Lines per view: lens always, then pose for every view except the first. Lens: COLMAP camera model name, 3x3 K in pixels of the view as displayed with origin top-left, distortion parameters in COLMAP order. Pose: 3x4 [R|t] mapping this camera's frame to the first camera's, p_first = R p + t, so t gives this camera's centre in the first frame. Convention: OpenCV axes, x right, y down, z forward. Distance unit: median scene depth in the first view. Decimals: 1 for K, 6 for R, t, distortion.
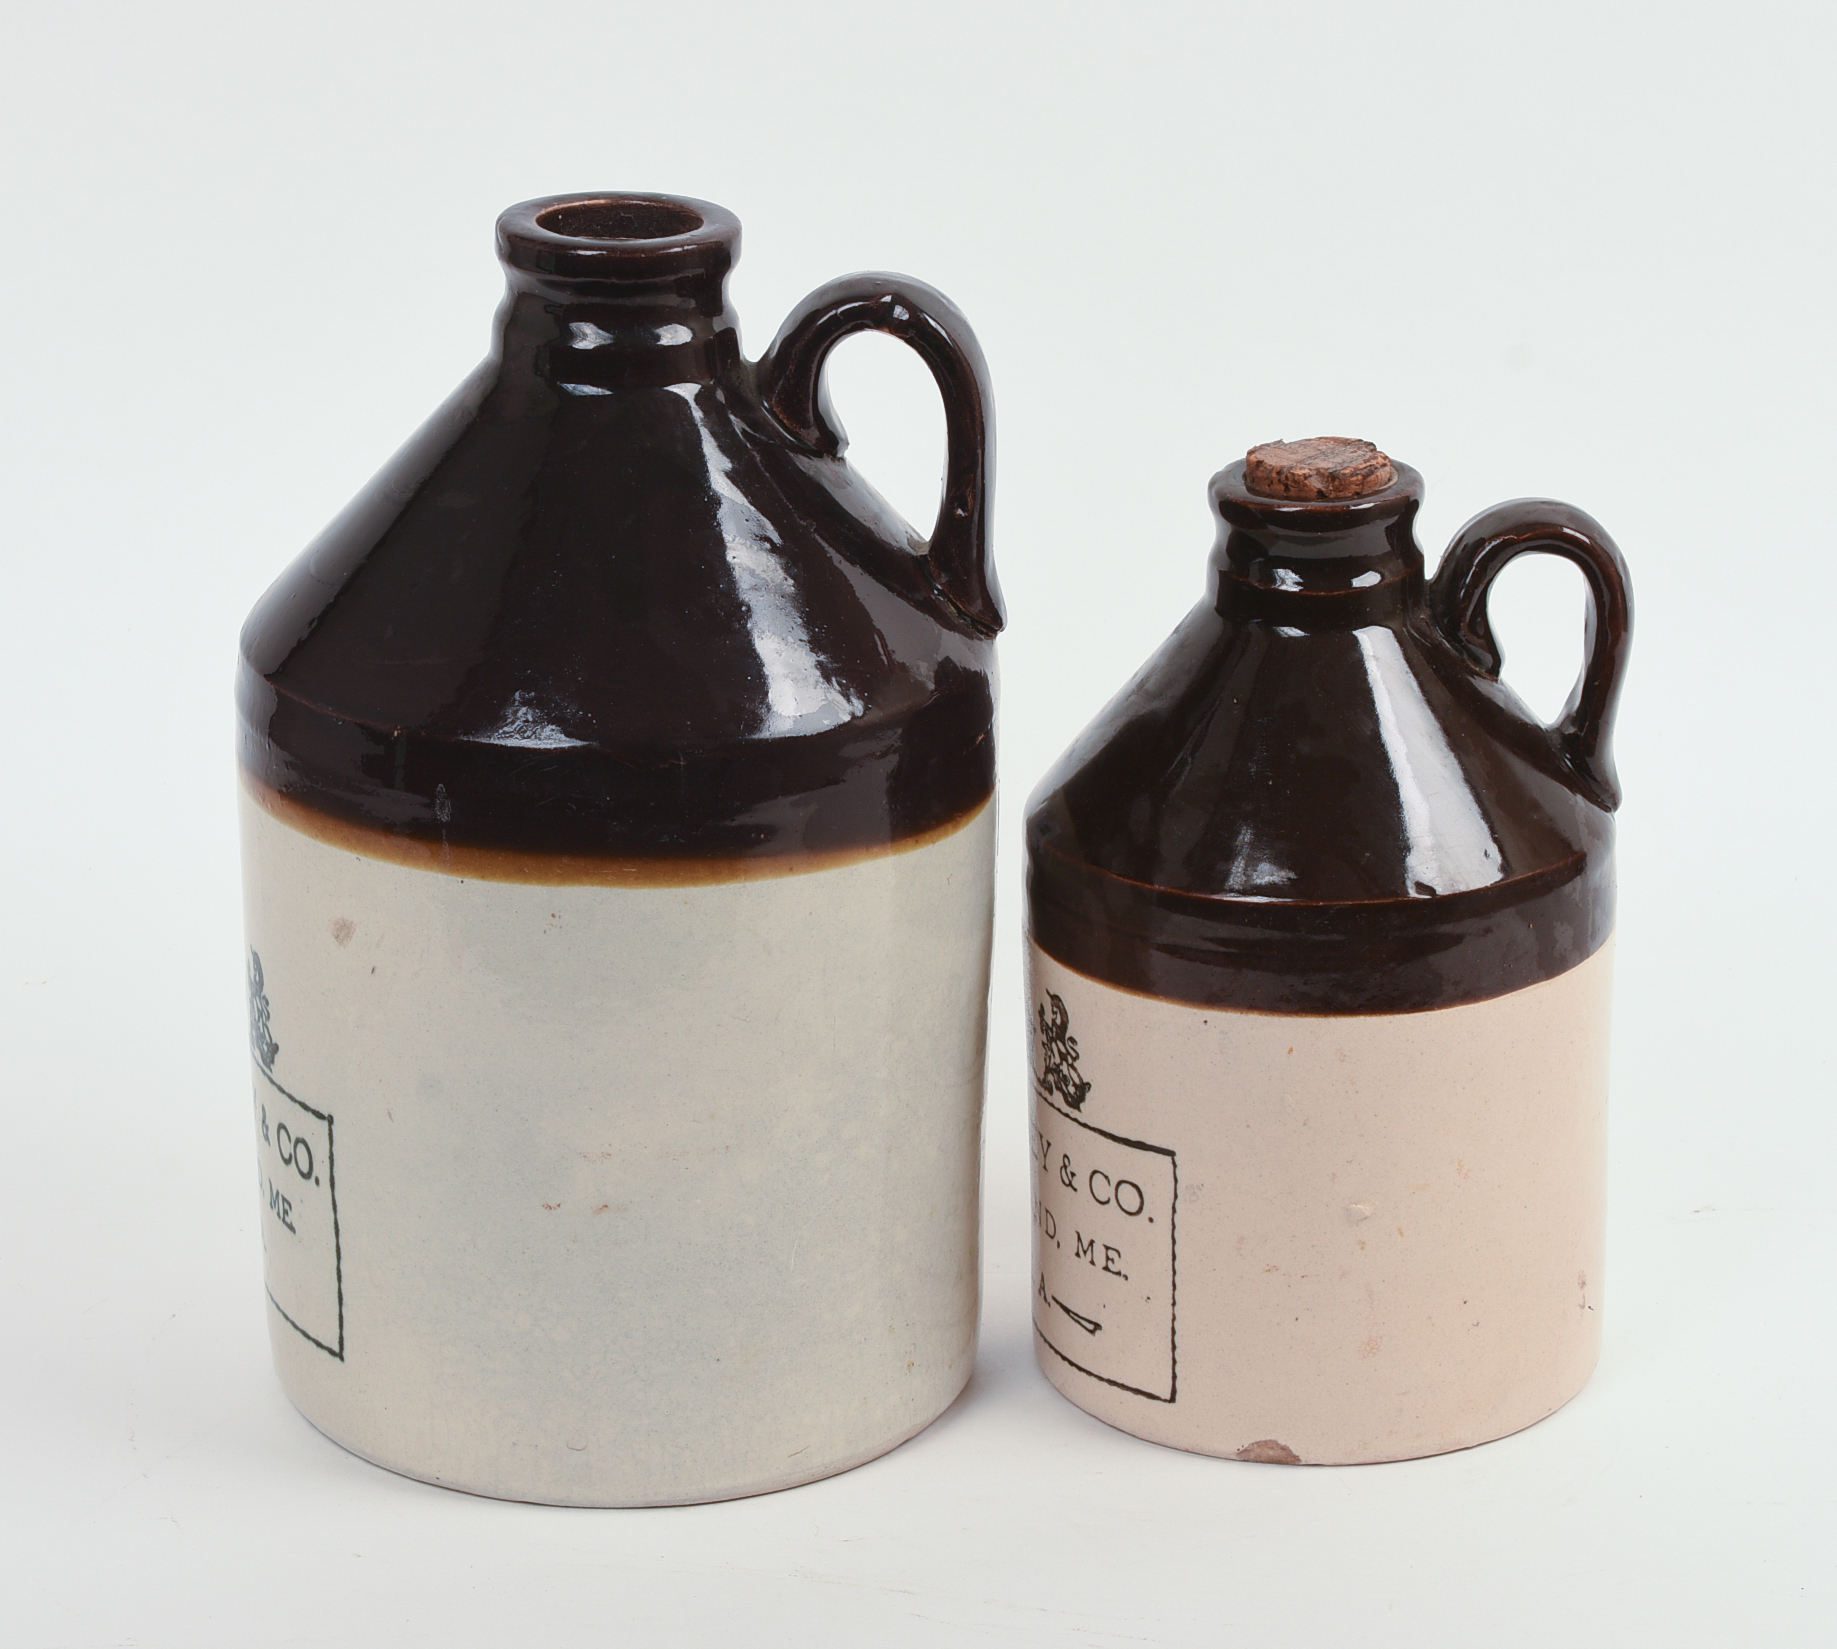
lens RADIAL K [[4859.2, 0, 926.7], [0, 4859.2, 838.7], [0, 0, 1]] dist [0.403042, 0.000000]
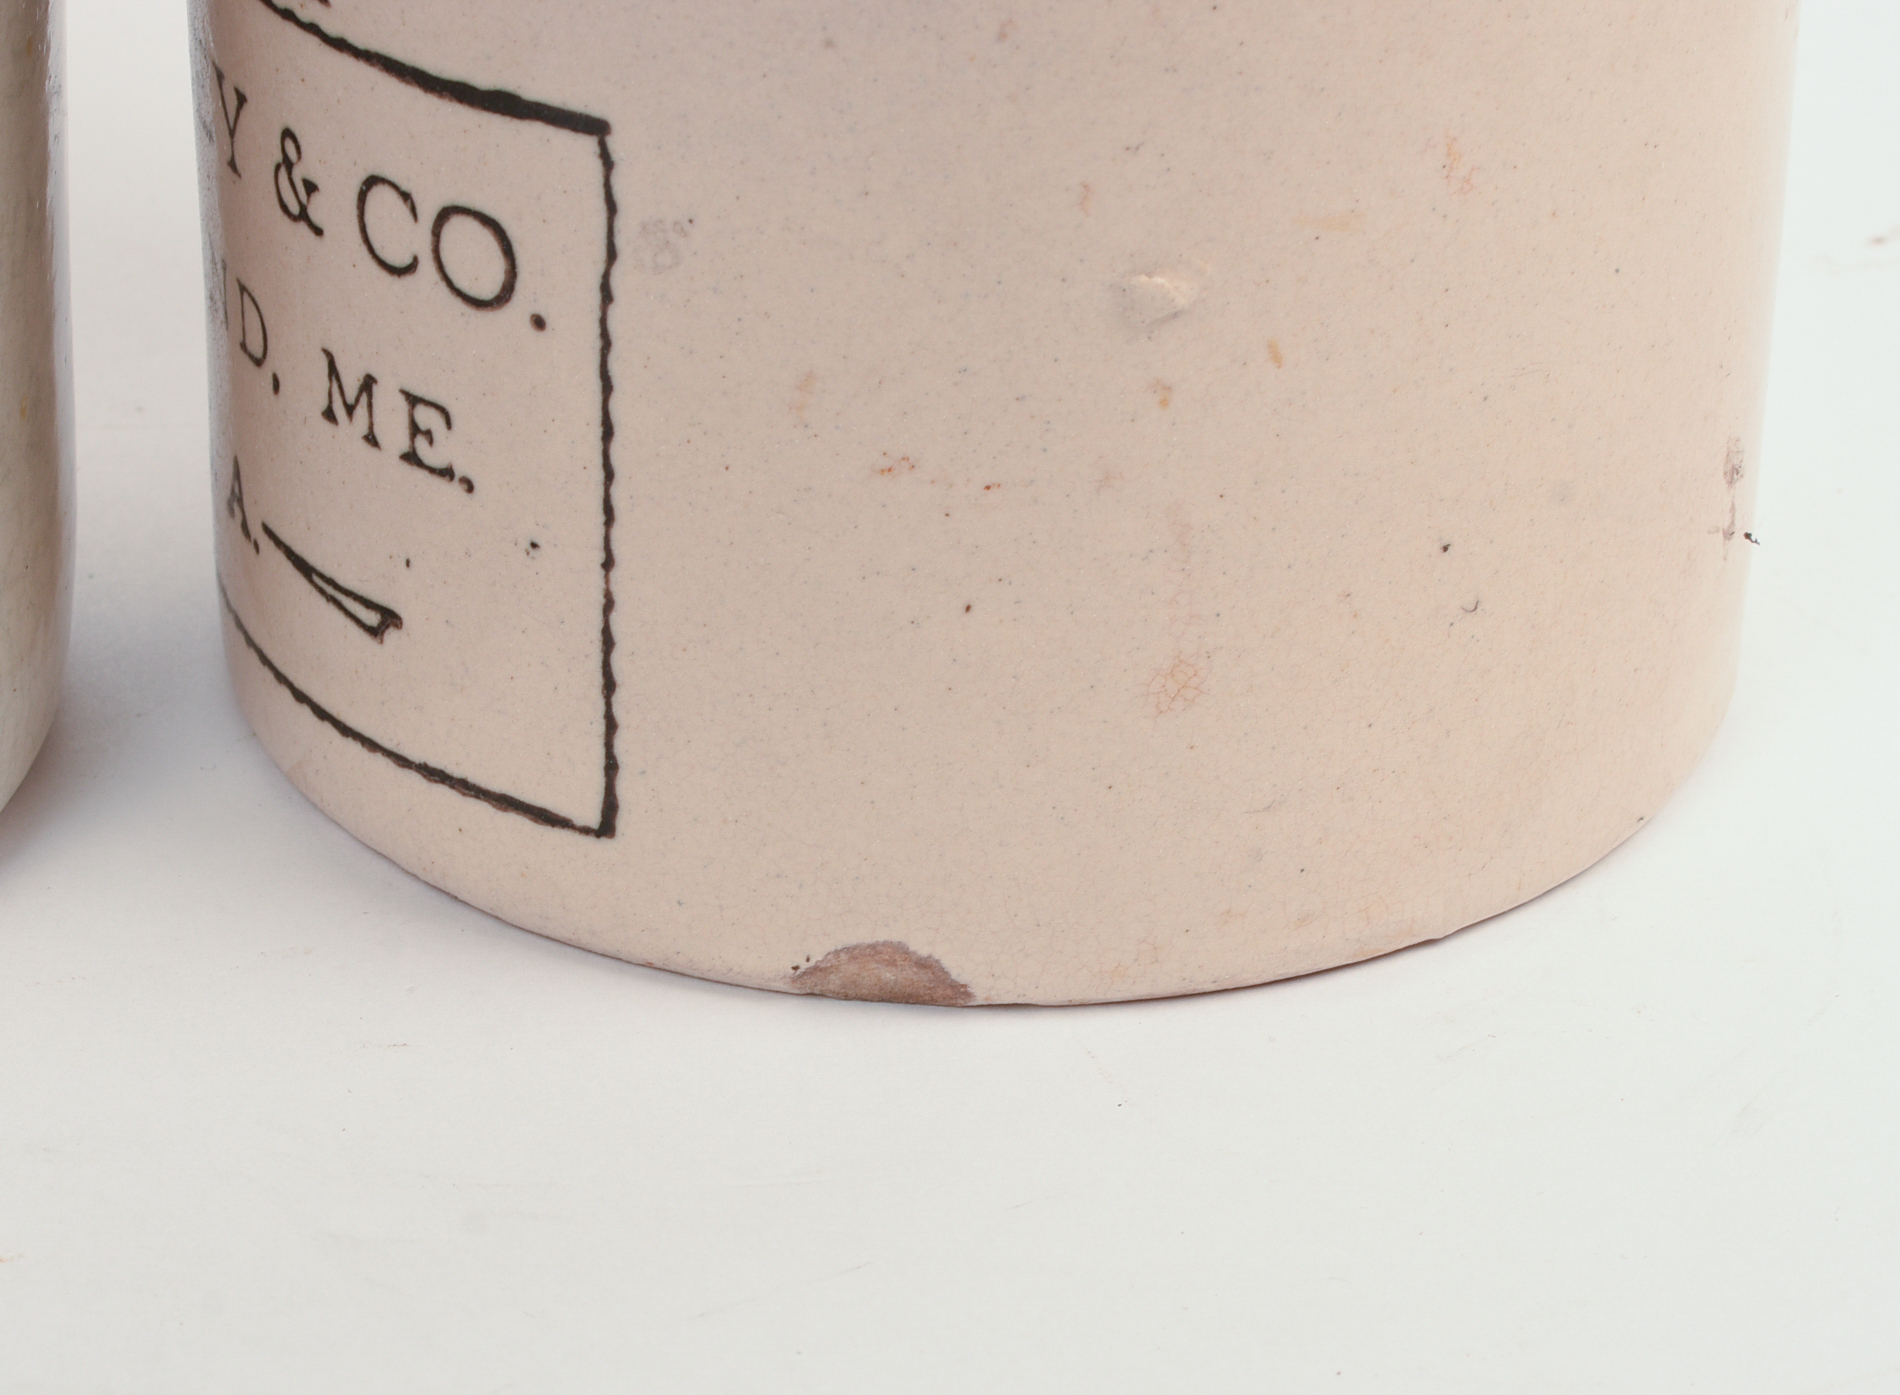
lens RADIAL K [[4336.5, 0, 946.8], [0, 4336.5, 700.0], [0, 0, 1]] dist [0.044623, 0.000000]
pose [[0.989628, -0.025933, 0.141294, 0.030696], [-0.003774, 0.978538, 0.206033, 0.041403], [-0.143605, -0.204429, 0.968290, 0.696983]]
